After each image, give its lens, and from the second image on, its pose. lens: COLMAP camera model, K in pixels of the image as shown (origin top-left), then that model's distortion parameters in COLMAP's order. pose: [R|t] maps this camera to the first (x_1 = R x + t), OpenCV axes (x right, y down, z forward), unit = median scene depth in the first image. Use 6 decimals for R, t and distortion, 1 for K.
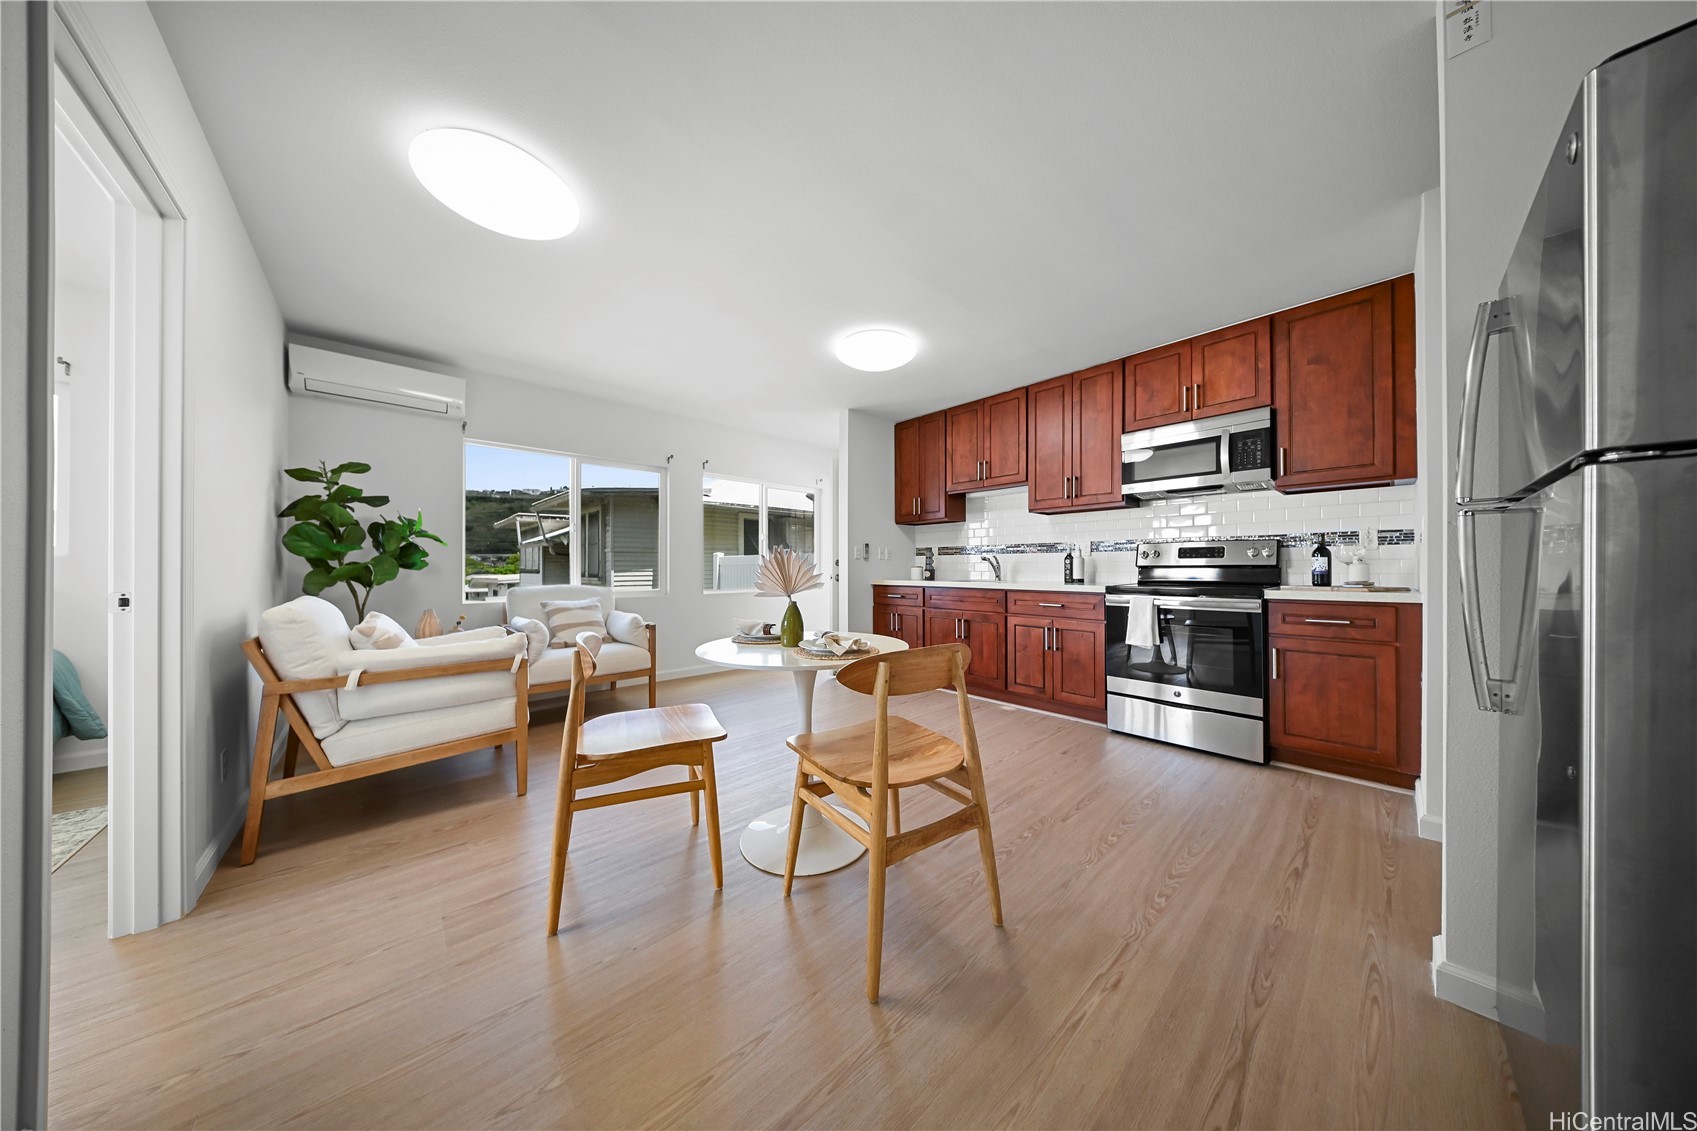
lens RADIAL K [[492.3, 0, 864.4], [0, 492.3, 567.2], [0, 0, 1]] dist [-0.000241, 0.000016]
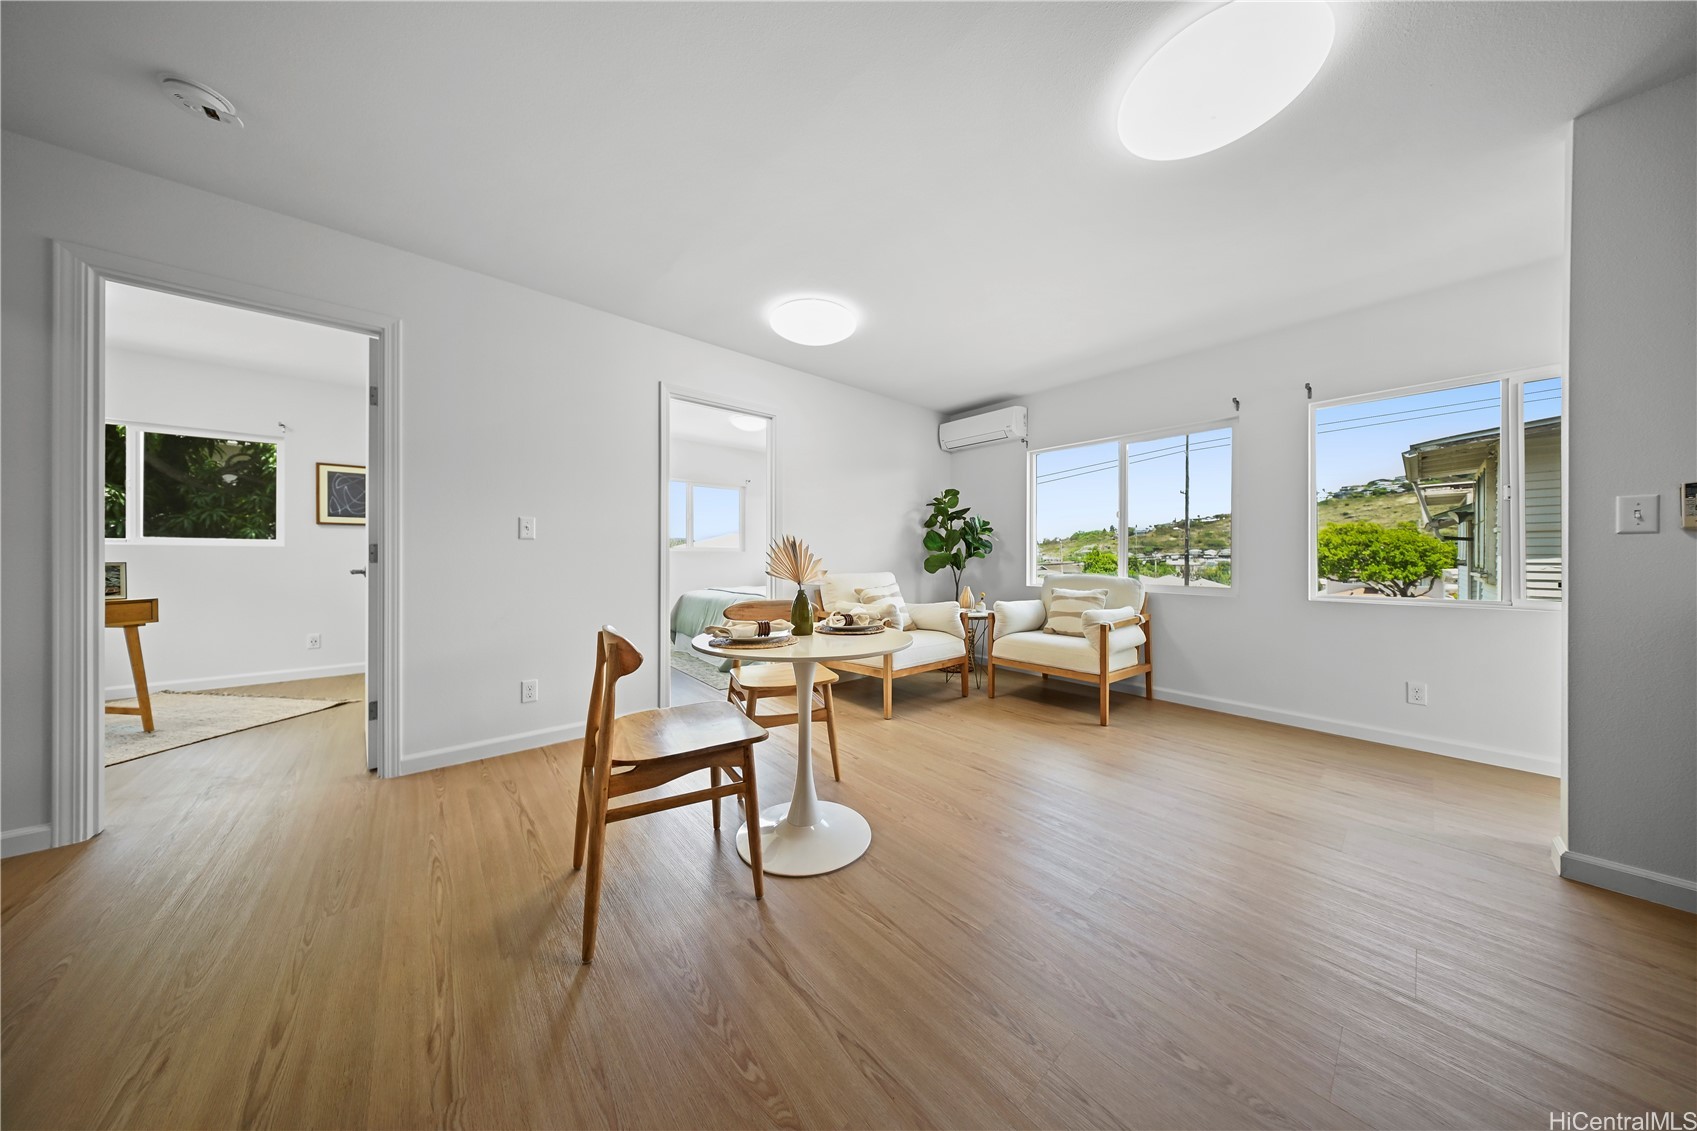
lens RADIAL K [[506.6, 0, 847.9], [0, 506.6, 557.3], [0, 0, 1]] dist [-0.000779, -0.000051]
pose [[-0.061145, -0.000282, -0.998129, 0.595202], [-0.000752, 1.000000, -0.000236, 0.003176], [0.998129, 0.000736, -0.061145, 0.788431]]
